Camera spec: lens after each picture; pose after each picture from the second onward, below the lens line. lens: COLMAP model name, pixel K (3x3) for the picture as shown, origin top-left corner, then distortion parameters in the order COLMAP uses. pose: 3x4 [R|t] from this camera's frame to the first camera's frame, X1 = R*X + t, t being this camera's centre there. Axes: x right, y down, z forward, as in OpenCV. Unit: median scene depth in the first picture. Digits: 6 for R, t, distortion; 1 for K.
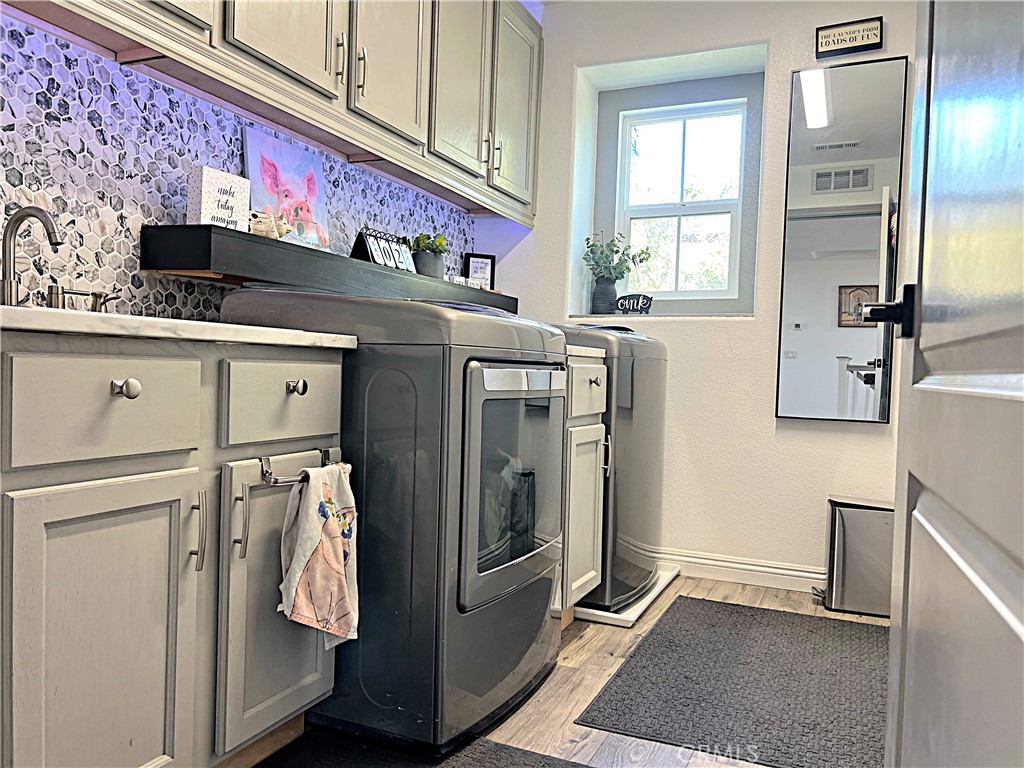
lens RADIAL K [[775.4, 0, 514.4], [0, 775.4, 389.9], [0, 0, 1]] dist [0.046088, -0.053805]
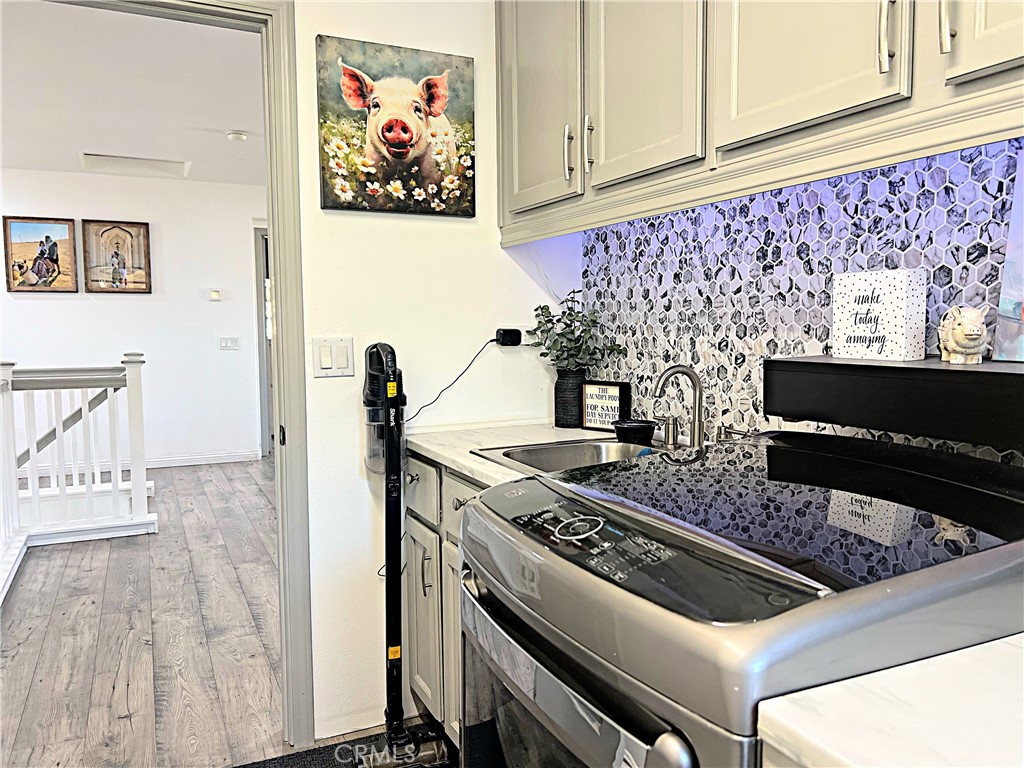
lens RADIAL K [[775.4, 0, 514.2], [0, 775.4, 384.0], [0, 0, 1]] dist [0.046088, -0.053805]
pose [[-0.652687, 0.035854, -0.756779, 0.428497], [-0.032900, 0.996596, 0.075591, -0.249238], [0.756913, 0.074236, -0.649285, 1.388785]]
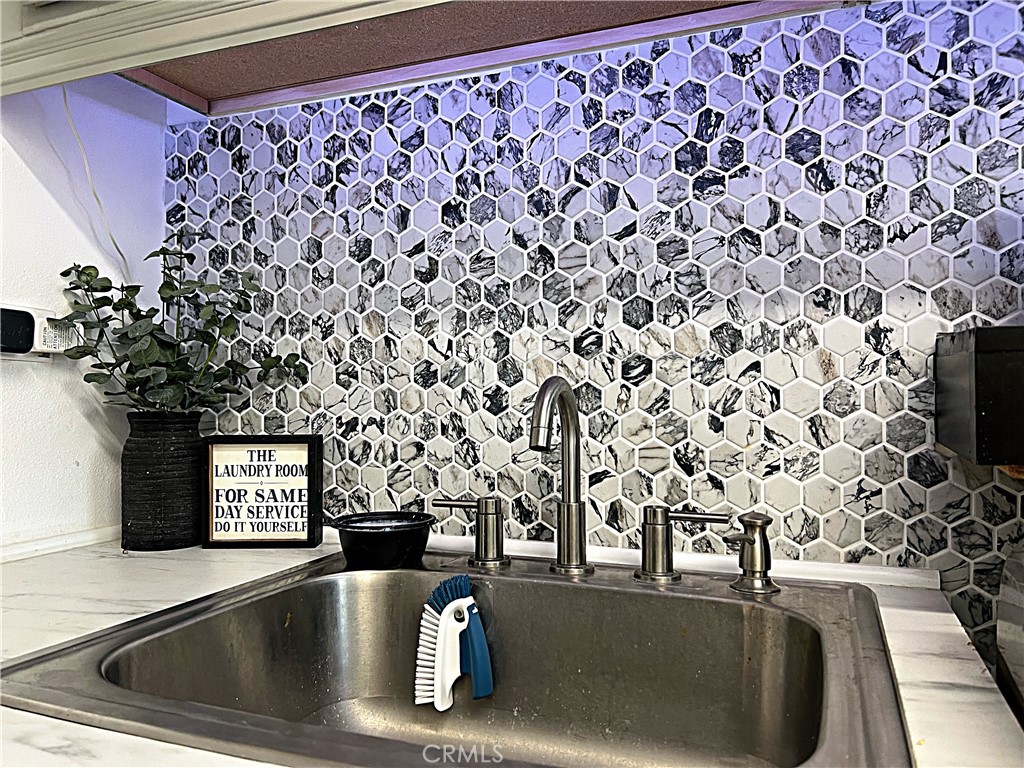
lens RADIAL K [[775.4, 0, 513.2], [0, 775.4, 391.3], [0, 0, 1]] dist [0.046088, -0.053805]
pose [[0.030263, -0.039430, -0.998764, -0.062610], [-0.022433, 0.998943, -0.040117, -0.173326], [0.999290, 0.023620, 0.029347, 0.823814]]
